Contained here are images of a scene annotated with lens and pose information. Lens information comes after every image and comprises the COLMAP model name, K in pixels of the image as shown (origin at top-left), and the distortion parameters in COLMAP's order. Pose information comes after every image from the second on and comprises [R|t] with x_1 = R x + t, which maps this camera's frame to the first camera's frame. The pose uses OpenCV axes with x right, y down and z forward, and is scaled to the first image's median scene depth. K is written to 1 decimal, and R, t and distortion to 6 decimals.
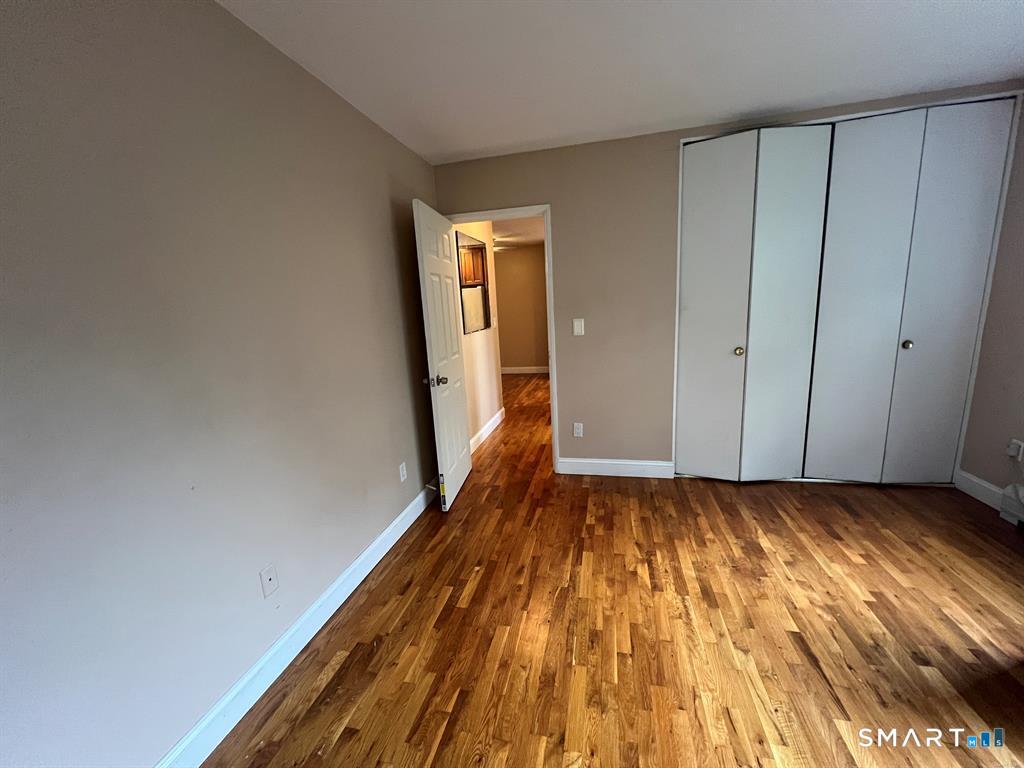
lens RADIAL K [[417.6, 0, 510.5], [0, 417.6, 389.1], [0, 0, 1]] dist [-0.003198, -0.000313]
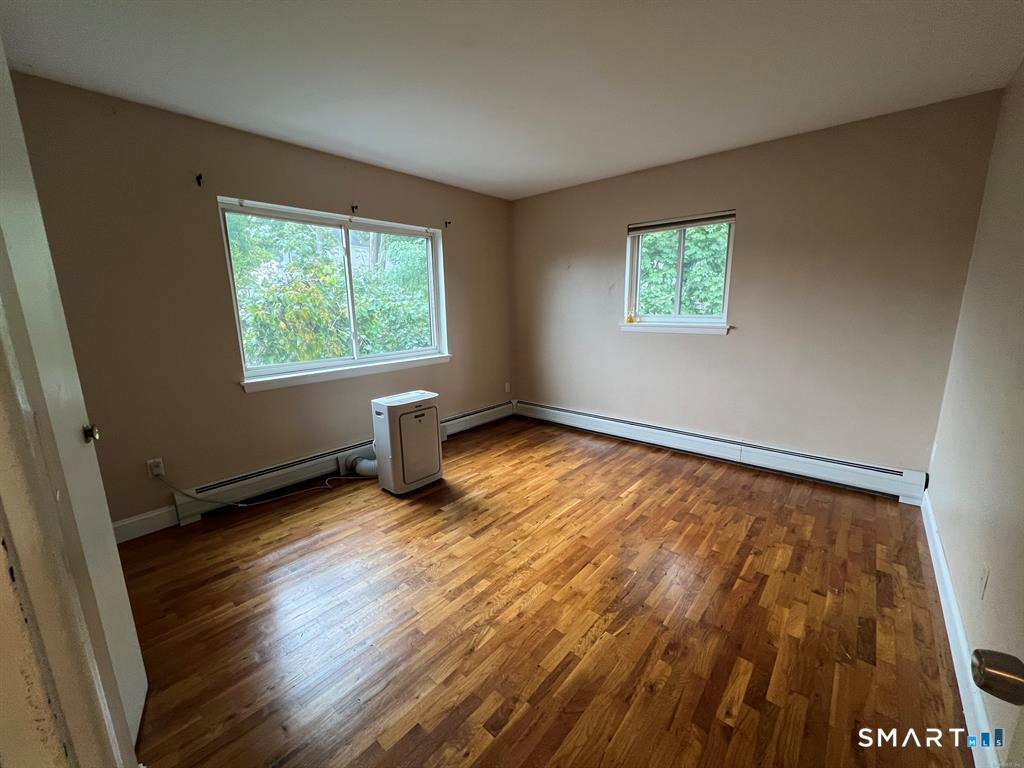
lens RADIAL K [[417.6, 0, 510.9], [0, 417.6, 386.4], [0, 0, 1]] dist [-0.003198, -0.000313]
pose [[-0.883681, -0.020276, 0.467651, -0.083247], [0.159006, 0.926652, 0.340637, -0.317700], [-0.440256, 0.375373, -0.815640, 1.683147]]
